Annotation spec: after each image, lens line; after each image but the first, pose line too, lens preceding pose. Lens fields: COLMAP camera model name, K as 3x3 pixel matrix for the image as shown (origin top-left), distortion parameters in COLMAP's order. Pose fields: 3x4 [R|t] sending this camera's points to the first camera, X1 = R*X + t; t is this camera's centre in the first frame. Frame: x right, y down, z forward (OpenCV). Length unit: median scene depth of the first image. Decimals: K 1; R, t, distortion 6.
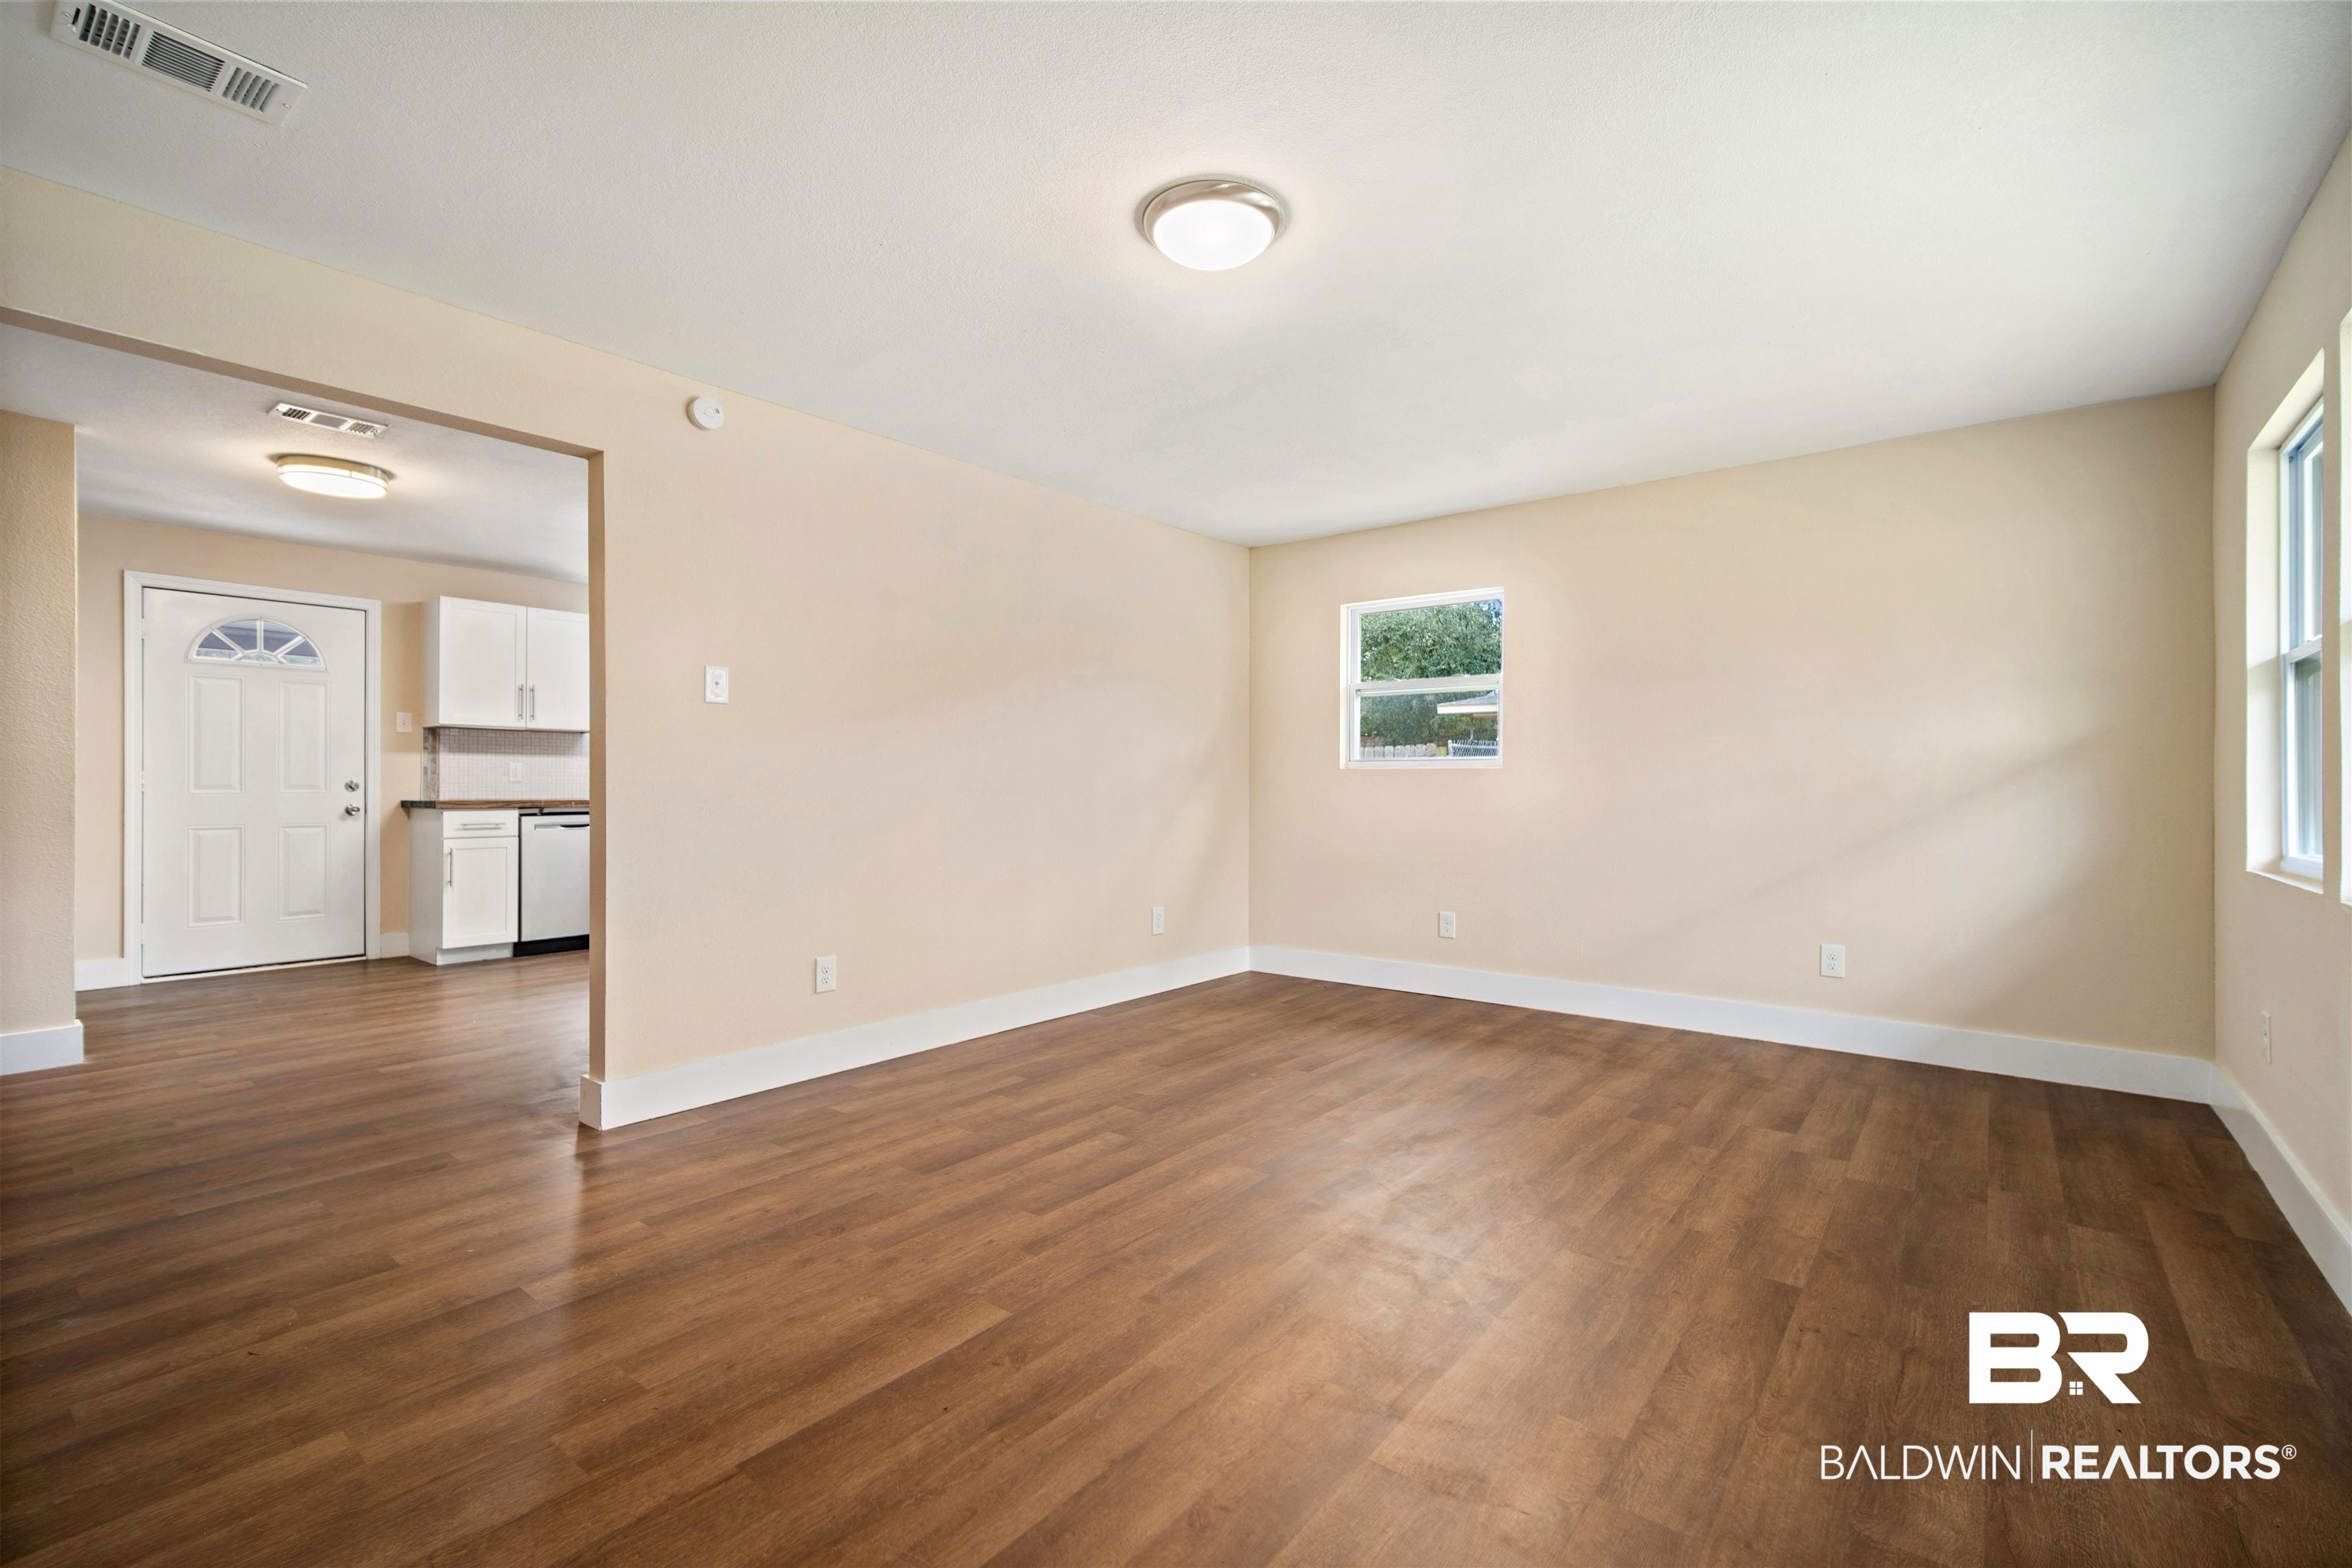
lens RADIAL K [[1036.7, 0, 1182.6], [0, 1036.7, 780.8], [0, 0, 1]] dist [0.010947, -0.000469]
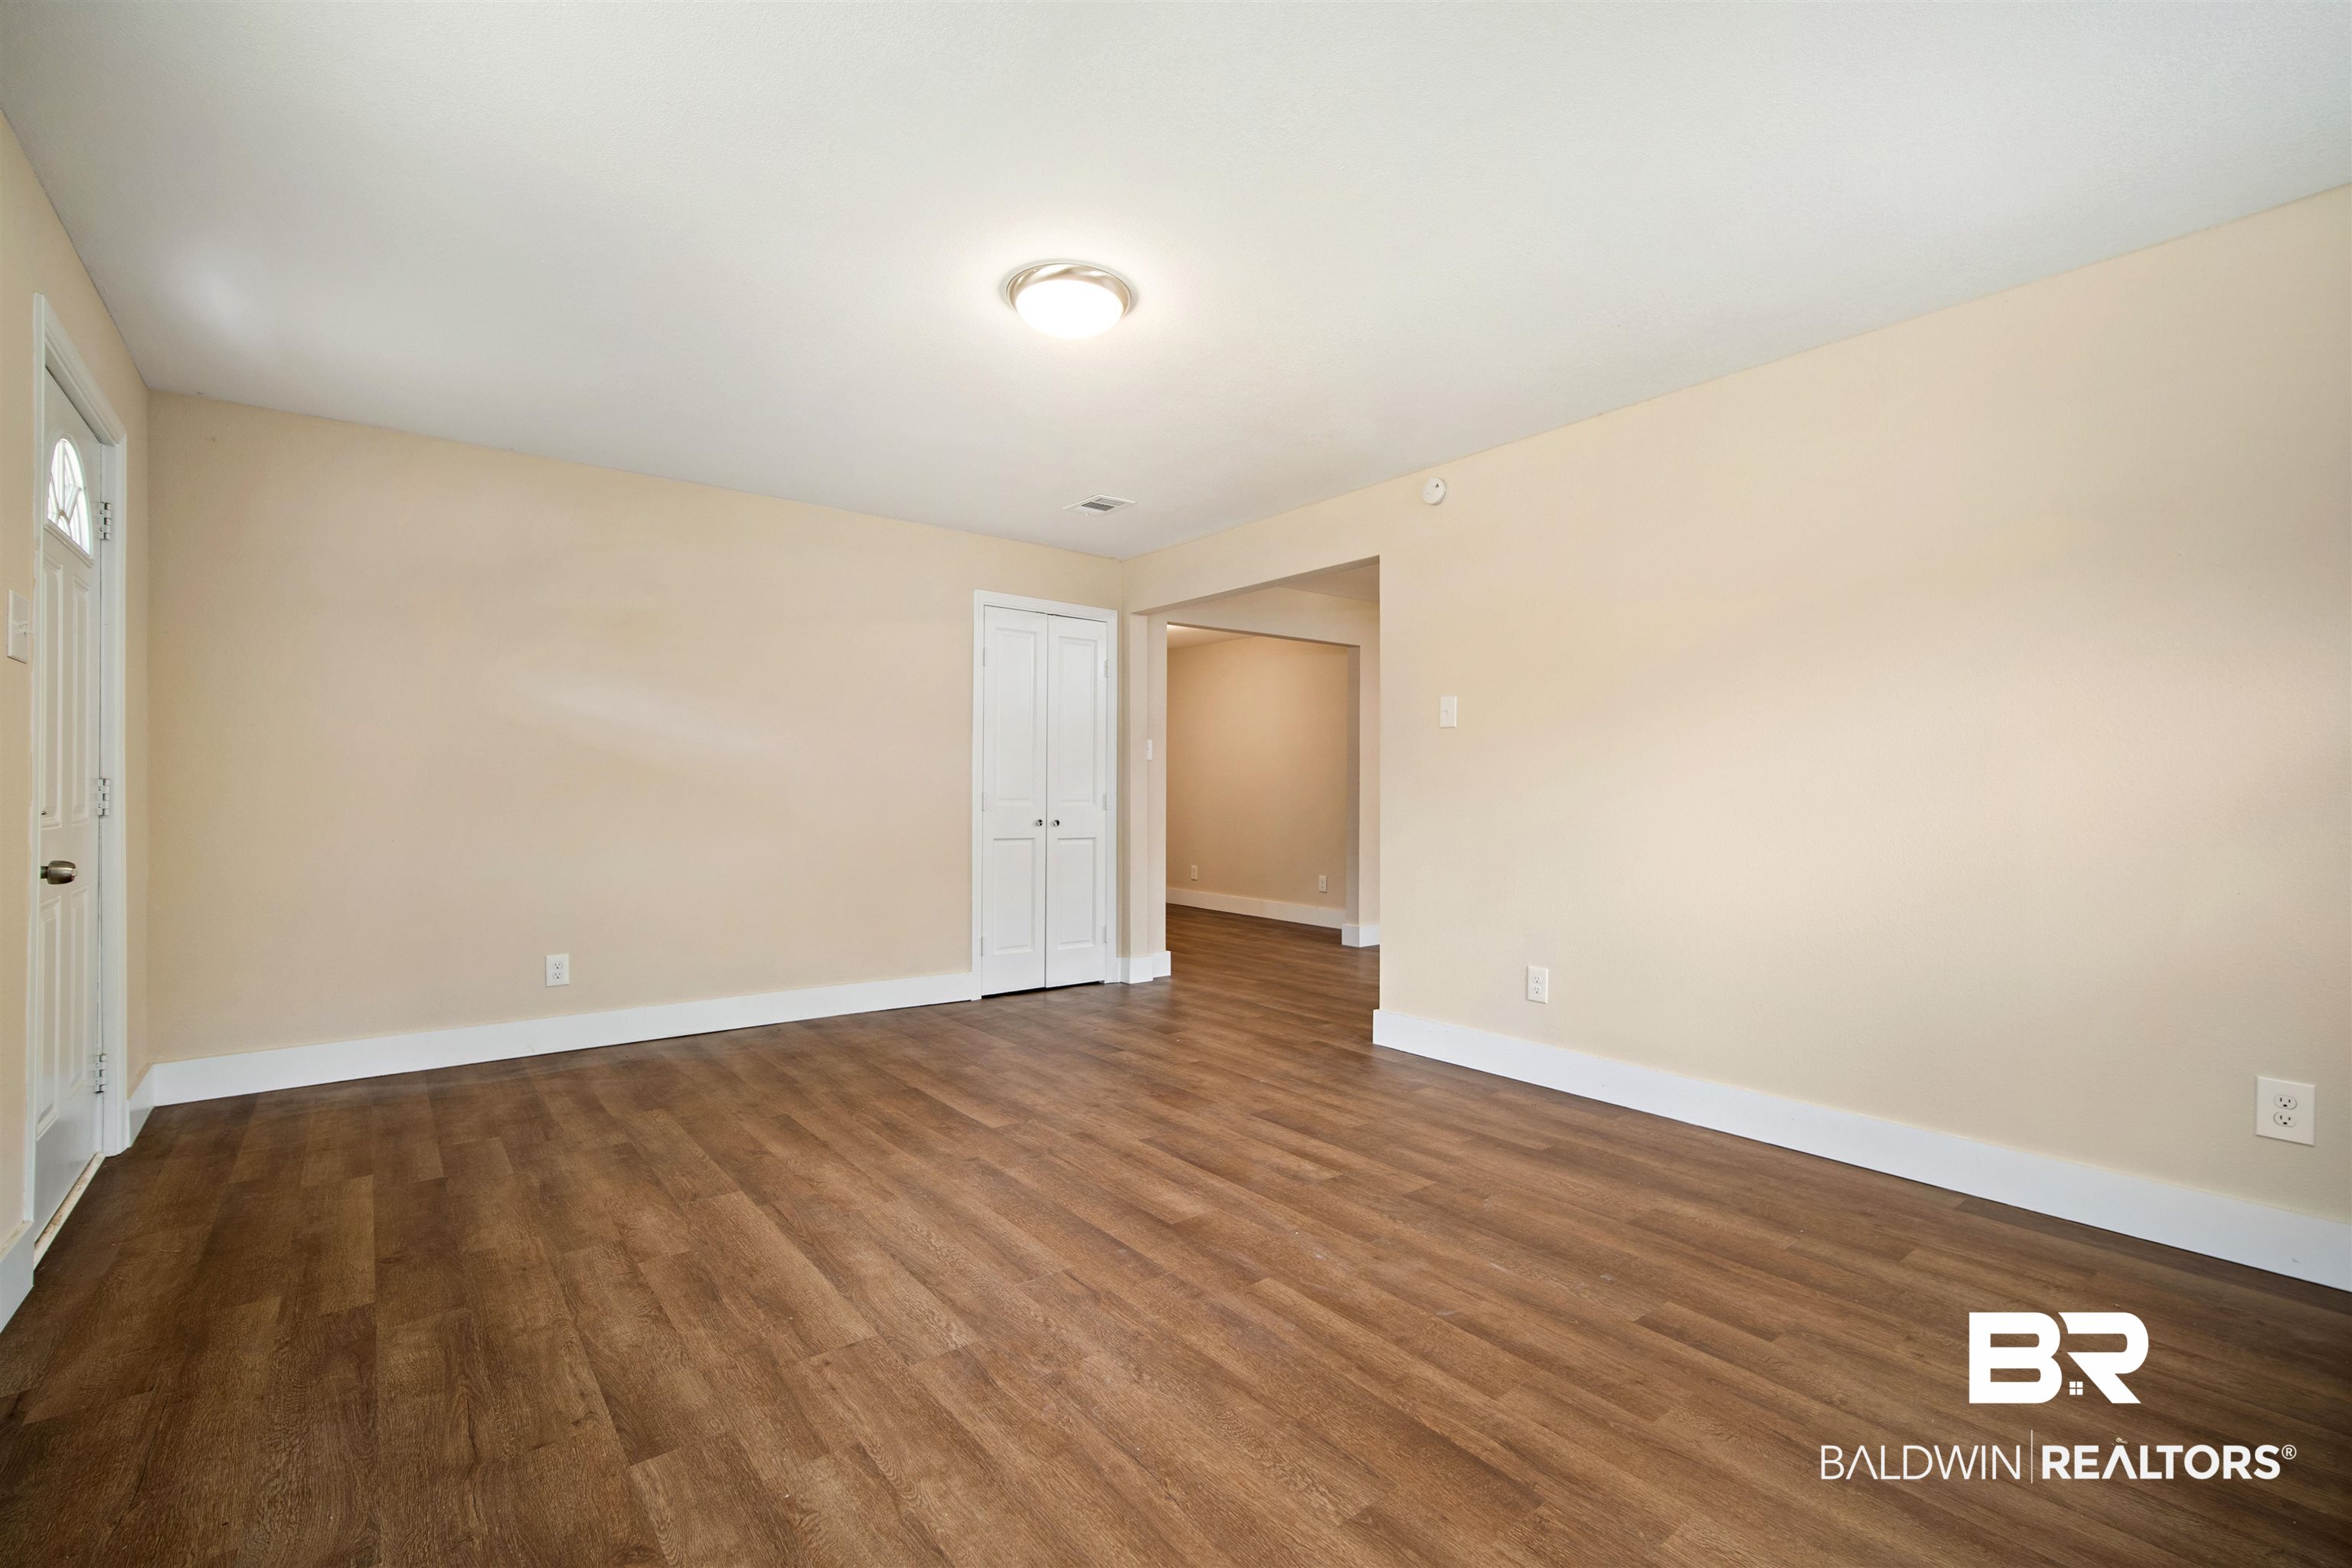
lens RADIAL K [[1036.7, 0, 1181.8], [0, 1036.7, 792.9], [0, 0, 1]] dist [0.010947, -0.000469]
pose [[-0.239251, -0.005750, -0.970941, 1.127733], [-0.000234, 0.999983, -0.005864, 0.012195], [0.970958, -0.001176, -0.239248, 1.436876]]
